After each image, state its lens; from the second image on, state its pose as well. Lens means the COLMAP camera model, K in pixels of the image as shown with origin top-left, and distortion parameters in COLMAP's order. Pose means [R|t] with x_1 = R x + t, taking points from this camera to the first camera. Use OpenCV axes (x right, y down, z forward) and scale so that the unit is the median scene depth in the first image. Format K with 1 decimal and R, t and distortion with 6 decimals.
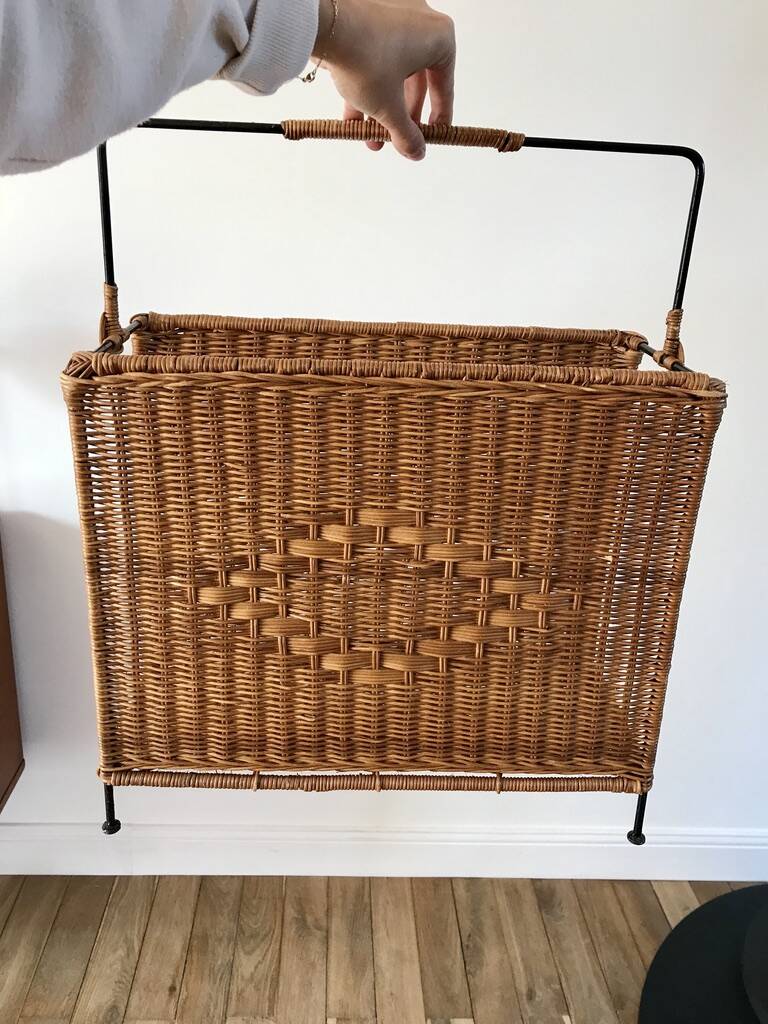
lens RADIAL K [[851.5, 0, 392.0], [0, 851.5, 508.7], [0, 0, 1]] dist [0.048601, -0.052652]
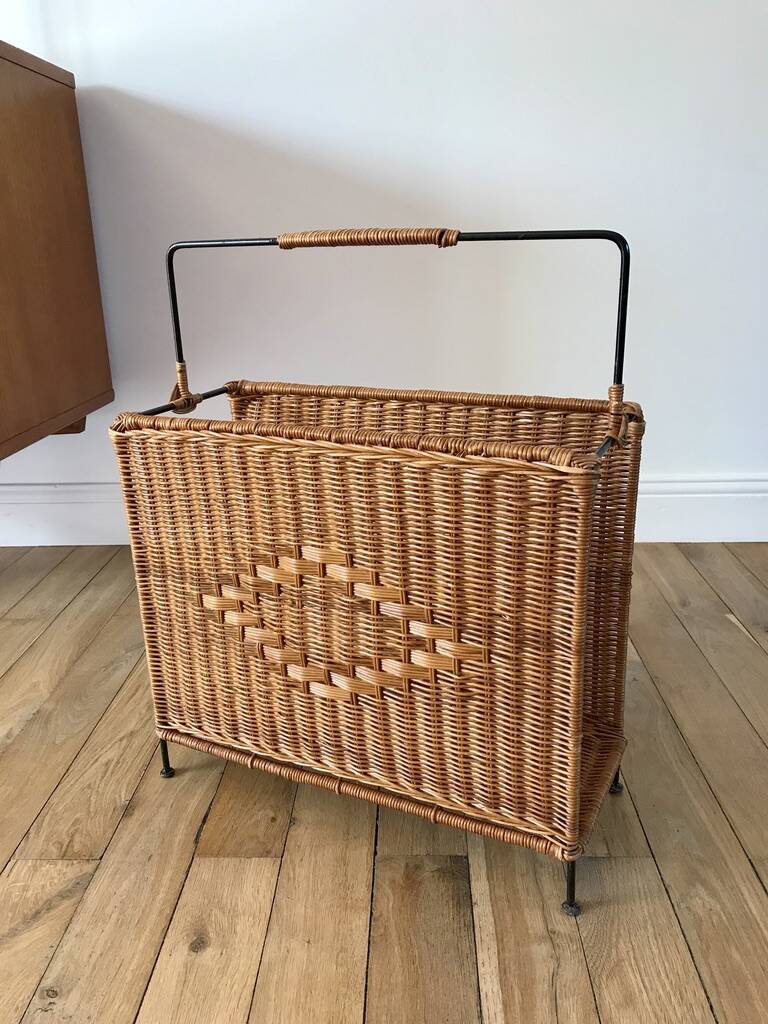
lens RADIAL K [[851.5, 0, 386.9], [0, 851.5, 509.1], [0, 0, 1]] dist [0.048601, -0.052652]
pose [[0.872346, 0.082205, -0.481928, 0.635017], [-0.104745, 0.994298, -0.019998, -0.039799], [0.477537, 0.067924, 0.875982, -0.005931]]
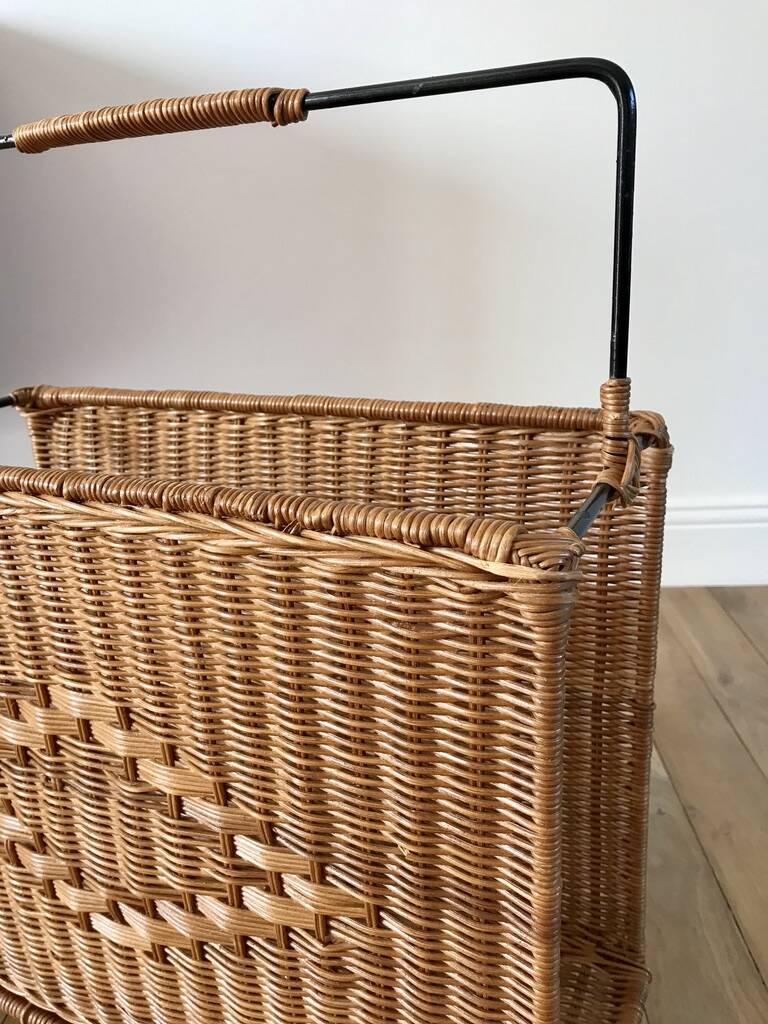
lens RADIAL K [[851.5, 0, 396.4], [0, 851.5, 502.3], [0, 0, 1]] dist [0.048601, -0.052652]
pose [[0.868855, 0.061410, -0.491242, 0.504490], [-0.089444, 0.995419, -0.033762, -0.139693], [0.486919, 0.073273, 0.870368, 0.533802]]
